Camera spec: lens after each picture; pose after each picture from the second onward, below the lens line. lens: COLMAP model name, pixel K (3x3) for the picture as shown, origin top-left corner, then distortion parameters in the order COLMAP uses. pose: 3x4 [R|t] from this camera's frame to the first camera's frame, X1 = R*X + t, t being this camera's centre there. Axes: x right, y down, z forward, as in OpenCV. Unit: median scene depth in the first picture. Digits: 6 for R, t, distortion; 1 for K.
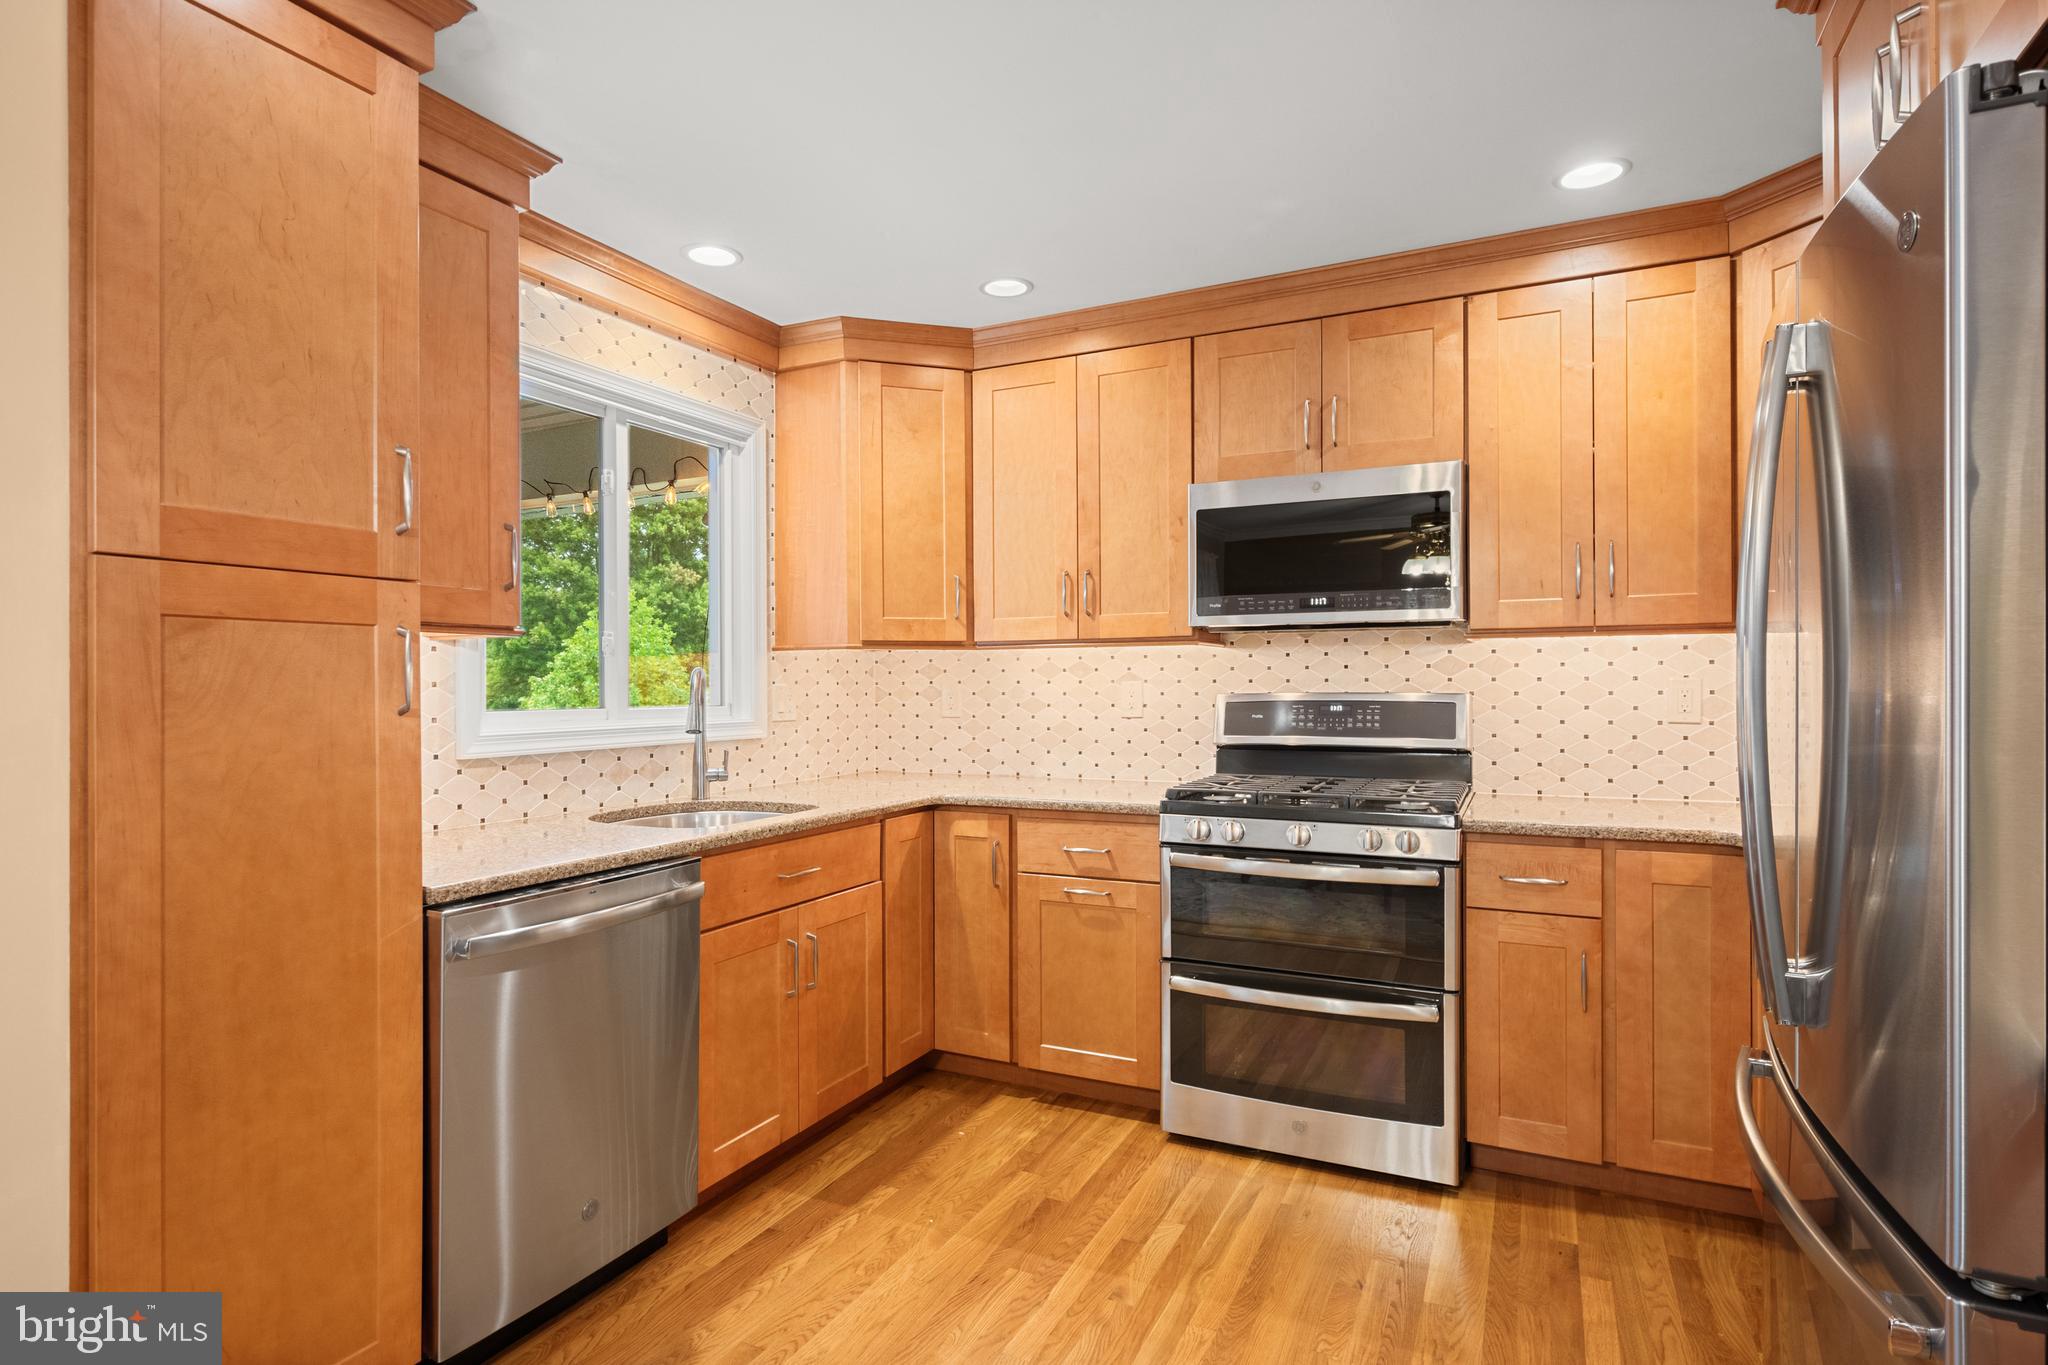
lens RADIAL K [[1065.3, 0, 1040.1], [0, 1065.3, 681.7], [0, 0, 1]] dist [-0.008973, 0.005612]
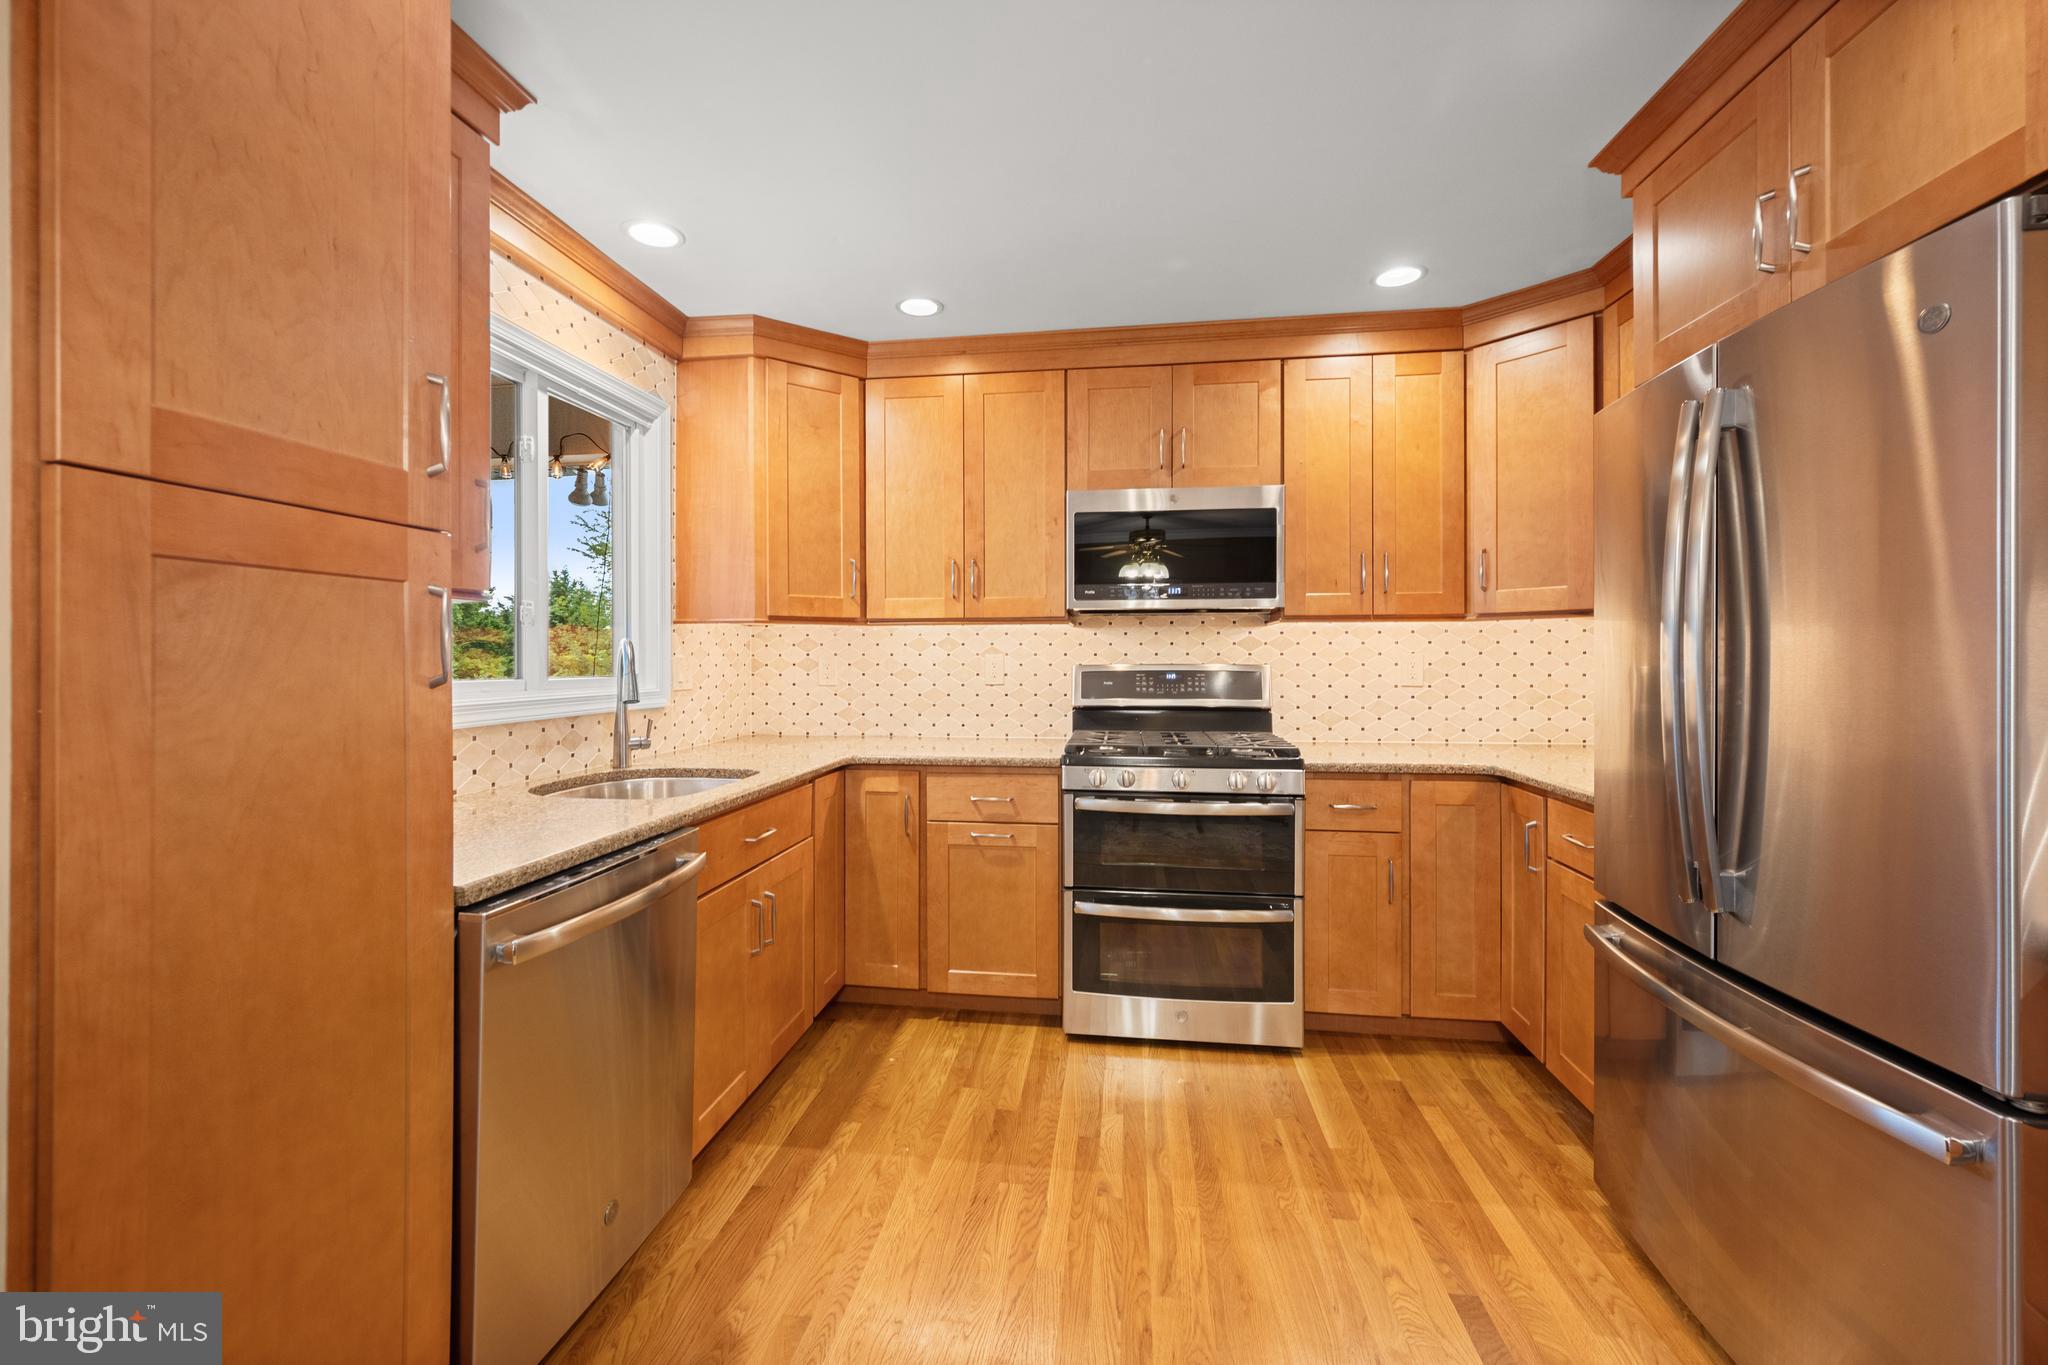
lens RADIAL K [[824.6, 0, 1016.4], [0, 824.6, 655.3], [0, 0, 1]] dist [-0.002234, -0.000518]
pose [[0.952449, 0.003873, 0.304673, -0.216619], [-0.003360, 0.999992, -0.002209, 0.003050], [-0.304680, 0.001080, 0.952454, 0.138216]]
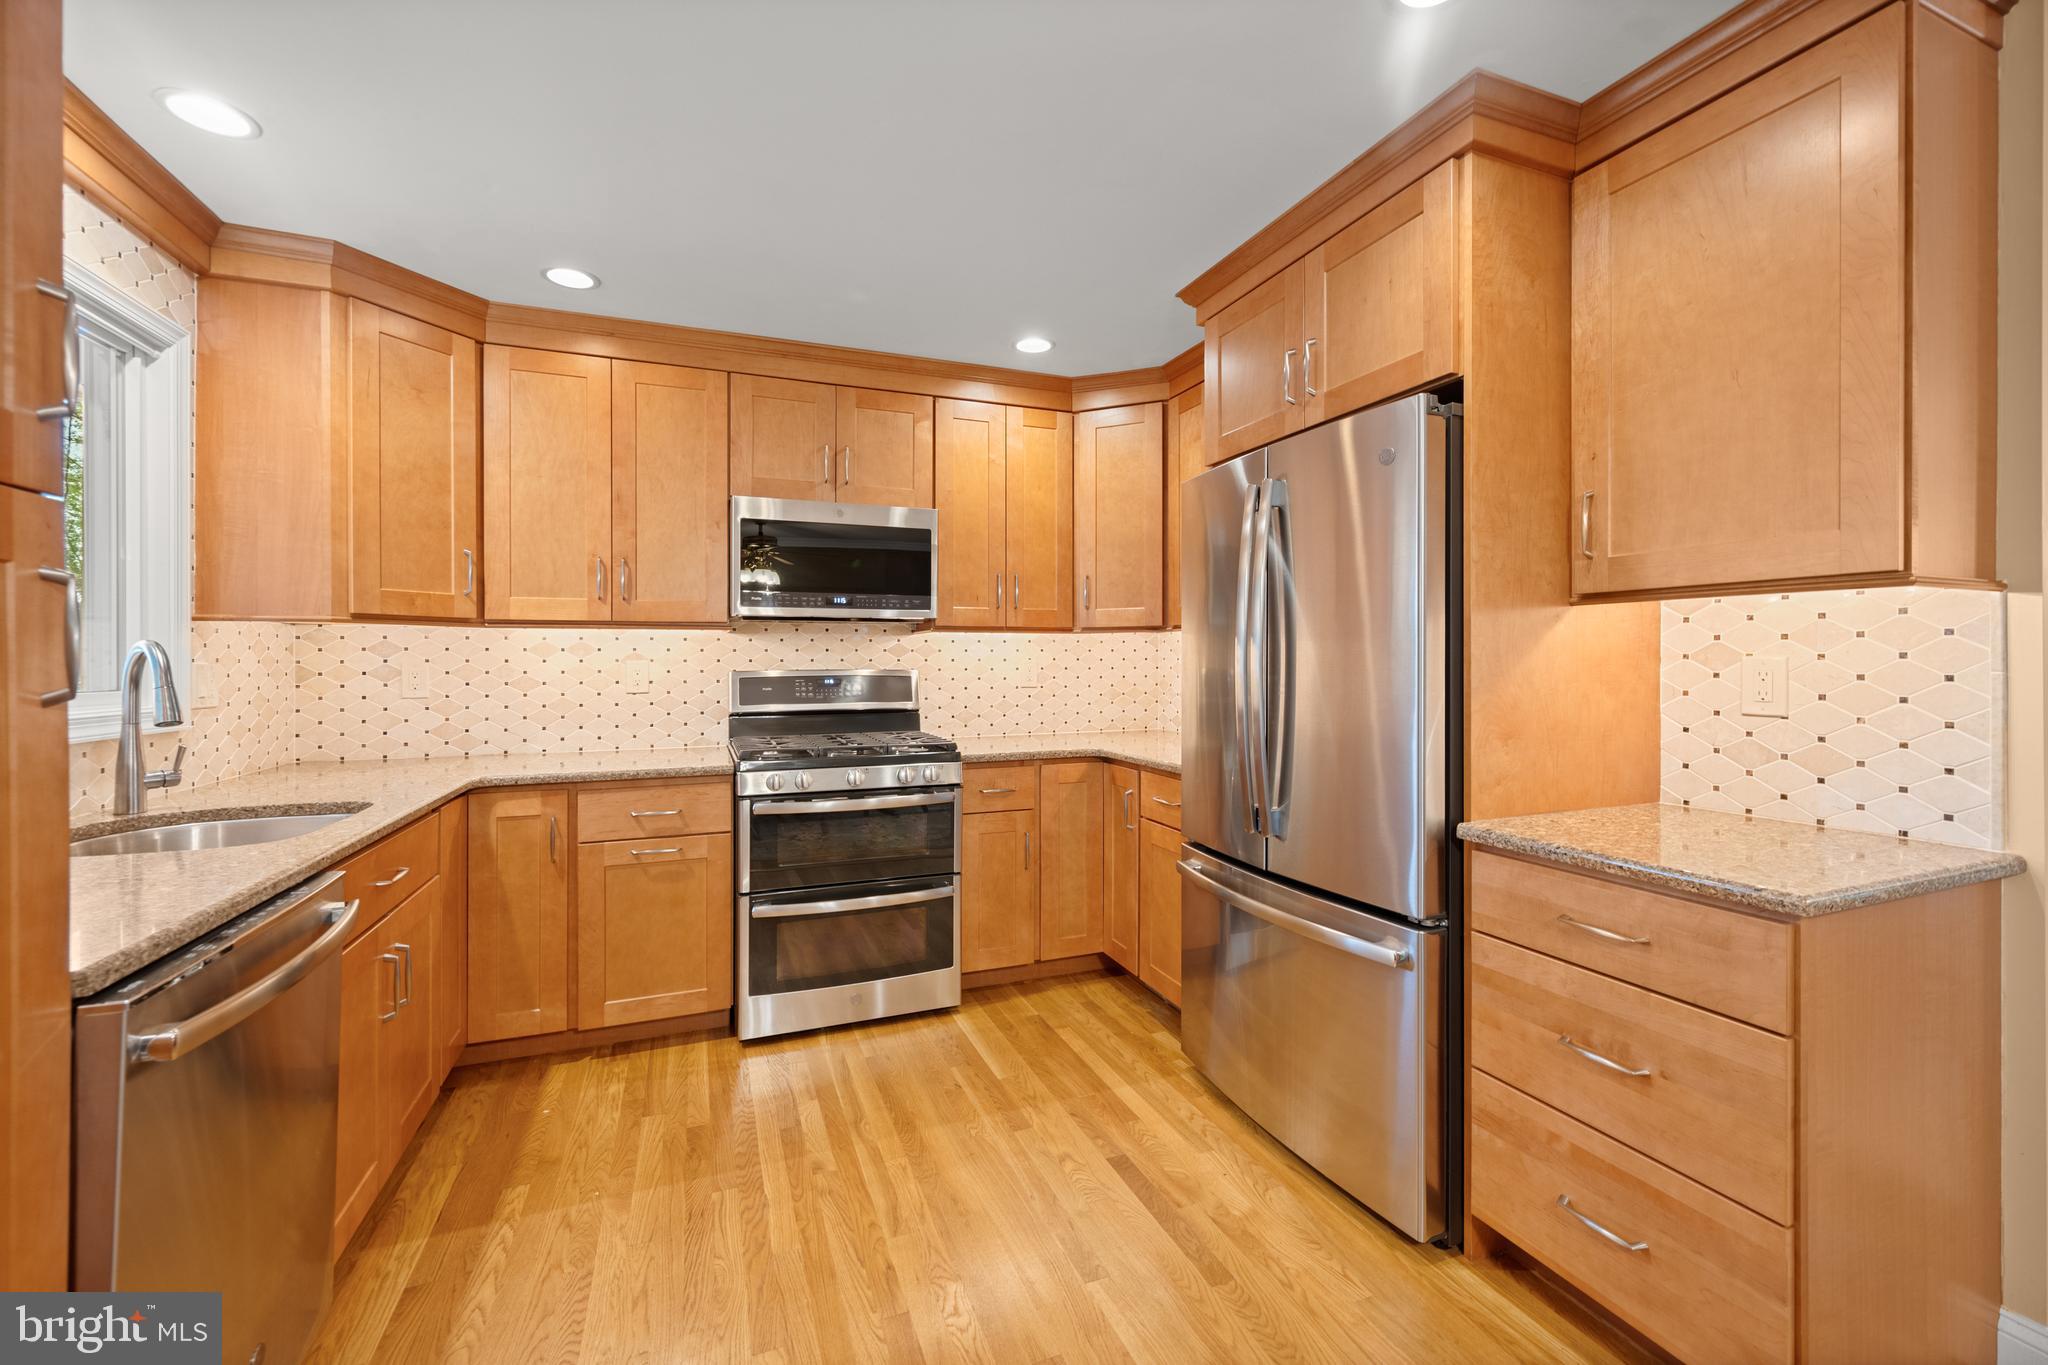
lens RADIAL K [[824.6, 0, 1021.9], [0, 824.6, 660.5], [0, 0, 1]] dist [-0.002234, -0.000518]
pose [[0.681876, 0.003966, 0.731457, -0.341155], [-0.001235, 0.999990, -0.004271, 0.003328], [-0.731467, 0.002009, 0.681874, 0.144512]]
